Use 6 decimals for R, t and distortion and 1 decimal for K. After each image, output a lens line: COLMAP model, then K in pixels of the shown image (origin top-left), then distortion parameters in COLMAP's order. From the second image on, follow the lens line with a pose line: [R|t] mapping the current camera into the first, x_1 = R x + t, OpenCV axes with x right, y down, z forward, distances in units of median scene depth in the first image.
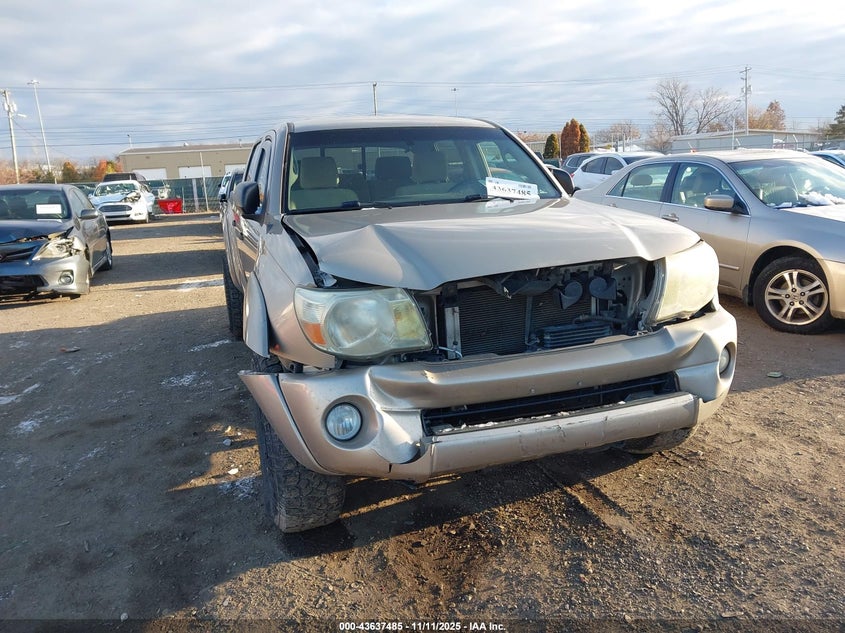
lens RADIAL K [[628.7, 0, 422.5], [0, 628.7, 316.5], [0, 0, 1]] dist [0.004928, -0.002472]
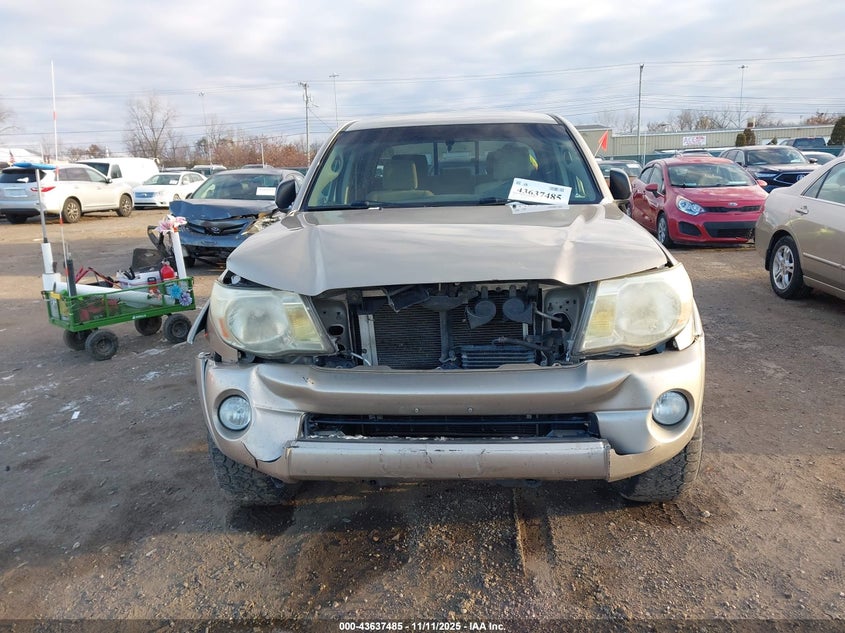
lens RADIAL K [[628.7, 0, 422.5], [0, 628.7, 316.5], [0, 0, 1]] dist [0.004928, -0.002472]
pose [[0.931804, 0.099911, -0.348940, 0.464786], [-0.092814, 0.994994, 0.037047, -0.055464], [0.350894, -0.002134, 0.936413, 0.100264]]
